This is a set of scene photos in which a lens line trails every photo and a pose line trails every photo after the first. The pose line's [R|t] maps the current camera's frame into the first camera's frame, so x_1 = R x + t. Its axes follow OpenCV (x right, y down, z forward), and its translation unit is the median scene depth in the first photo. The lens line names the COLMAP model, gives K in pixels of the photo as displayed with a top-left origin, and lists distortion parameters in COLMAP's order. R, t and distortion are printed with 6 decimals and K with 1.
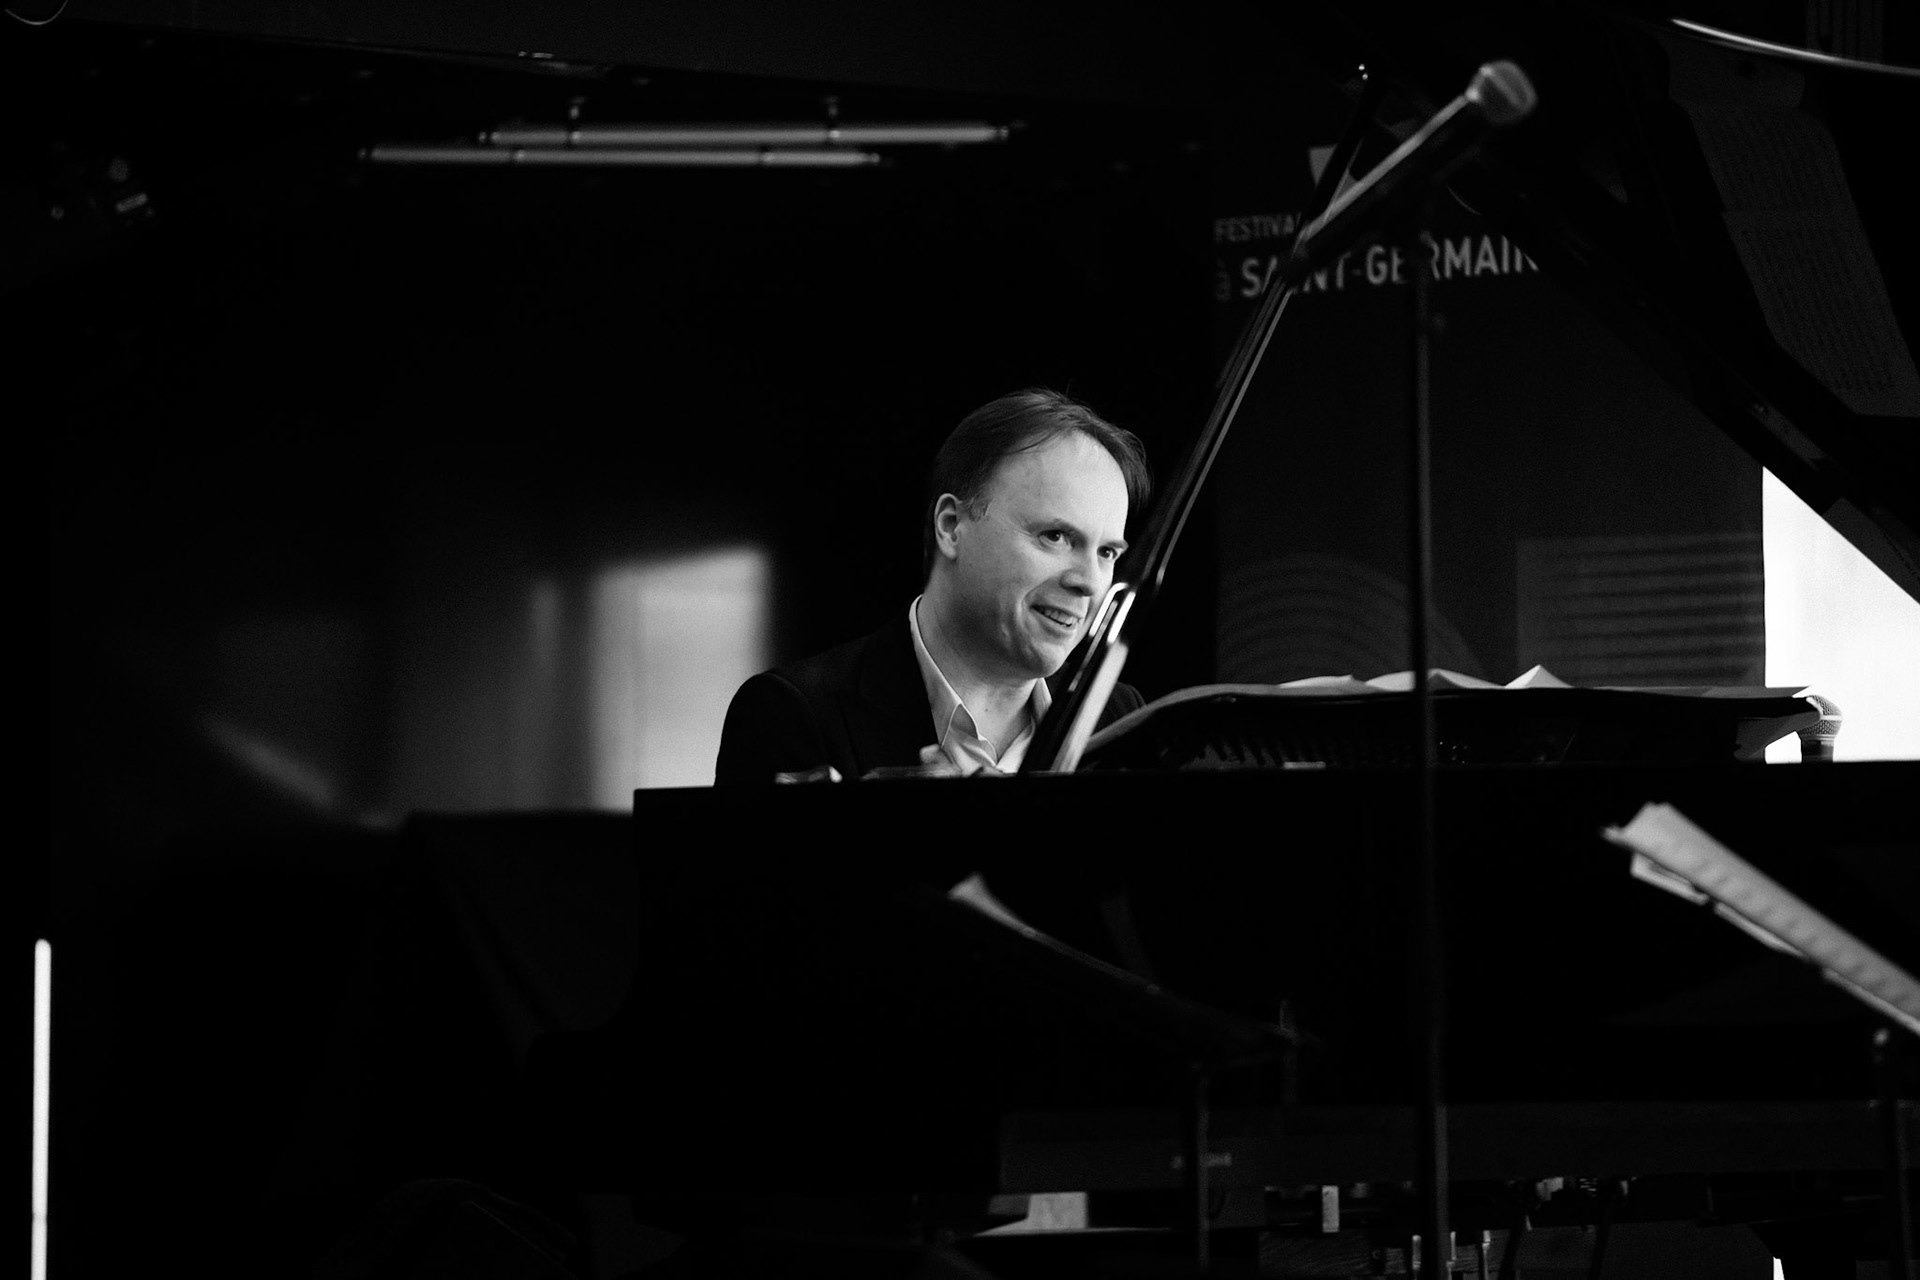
lens RADIAL K [[10308.5, 0, 960.0], [0, 10308.5, 640.0], [0, 0, 1]] dist [0.912275, 21.724844]
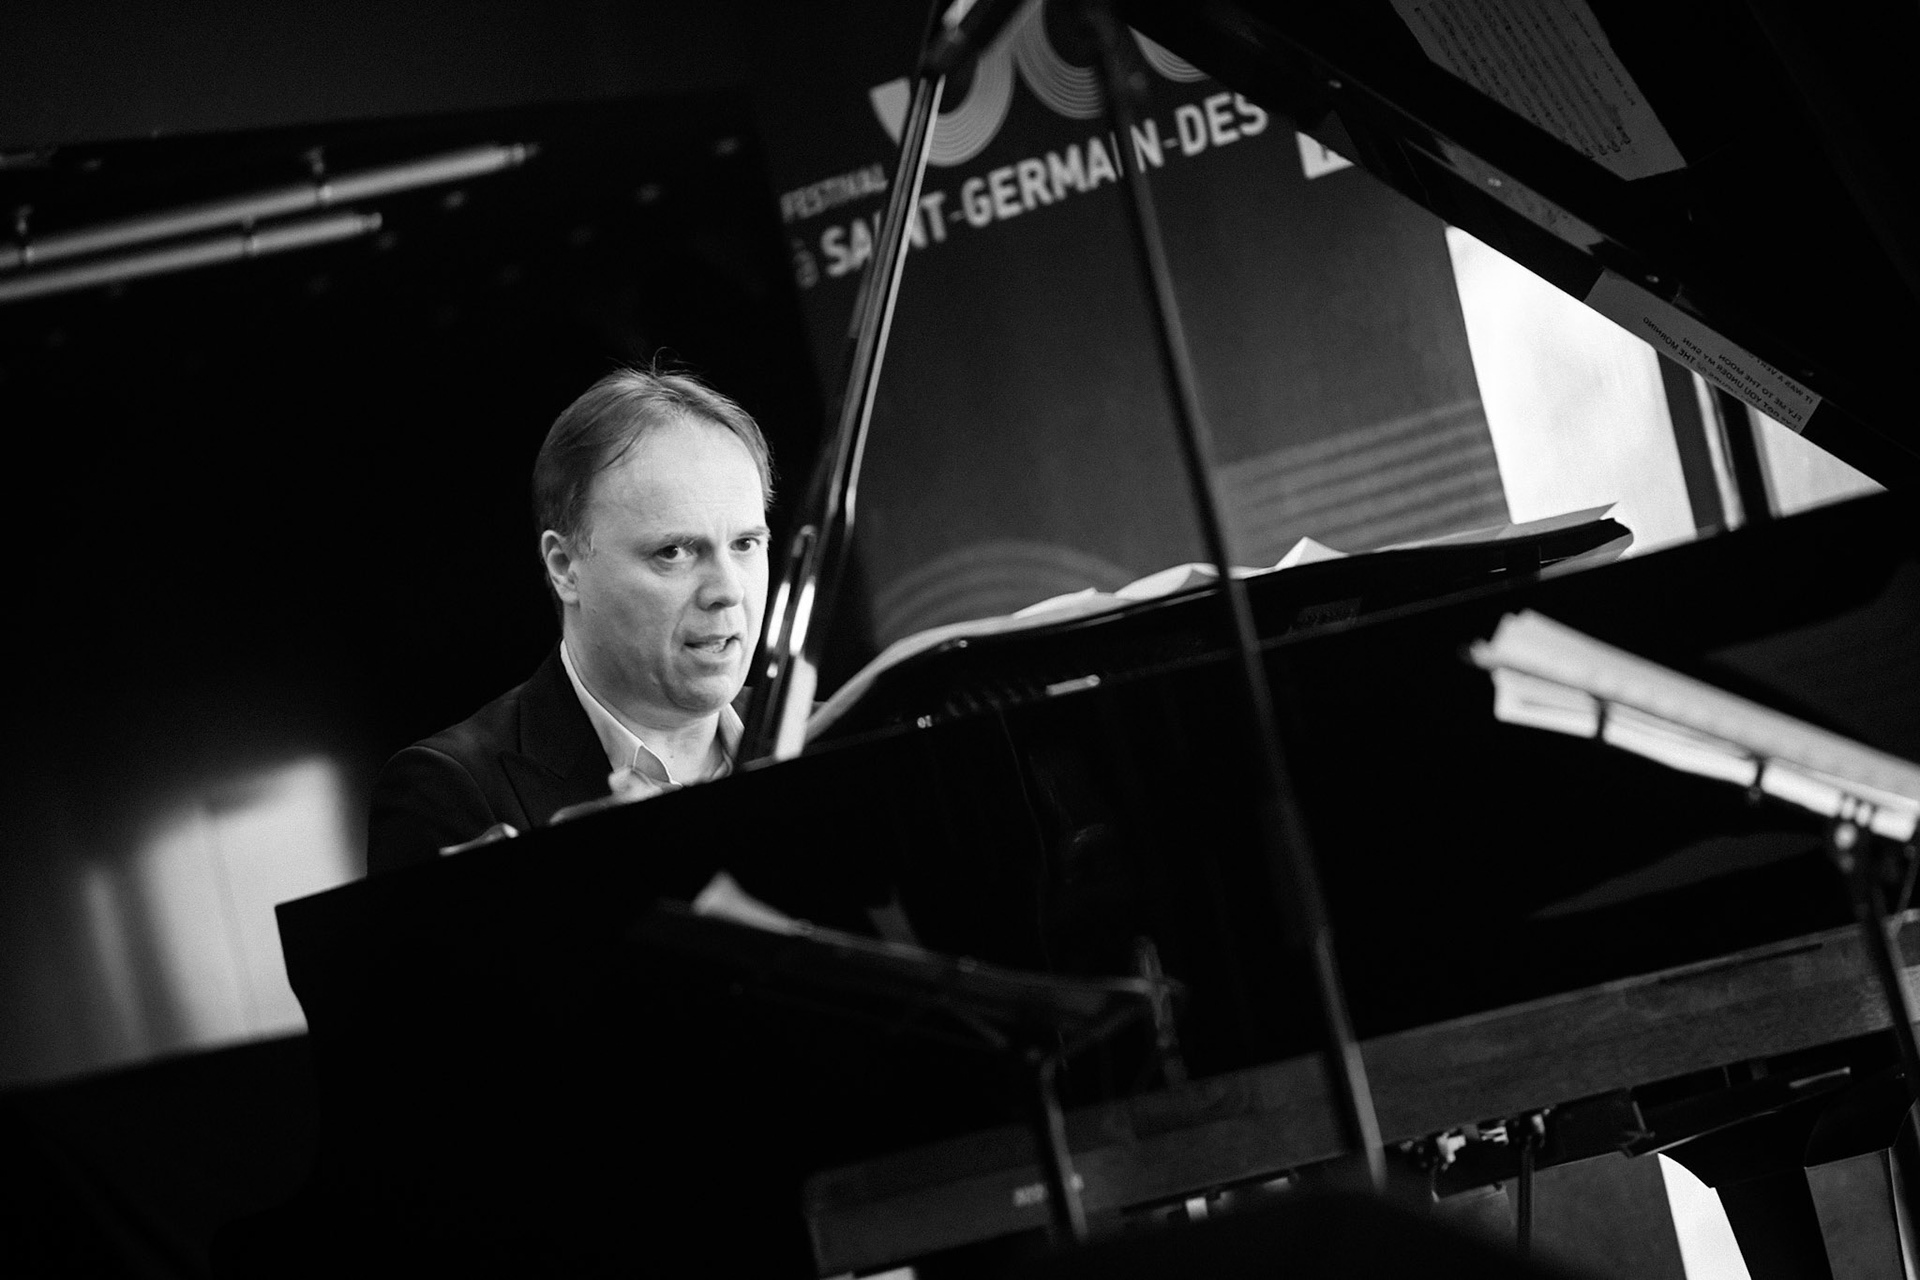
lens RADIAL K [[10308.5, 0, 960.0], [0, 10308.5, 640.0], [0, 0, 1]] dist [0.912275, 21.724844]
pose [[0.976589, -0.209089, 0.050563, -0.012720], [0.210532, 0.977265, -0.025077, 0.021453], [-0.044170, 0.035135, 0.998406, 0.141541]]
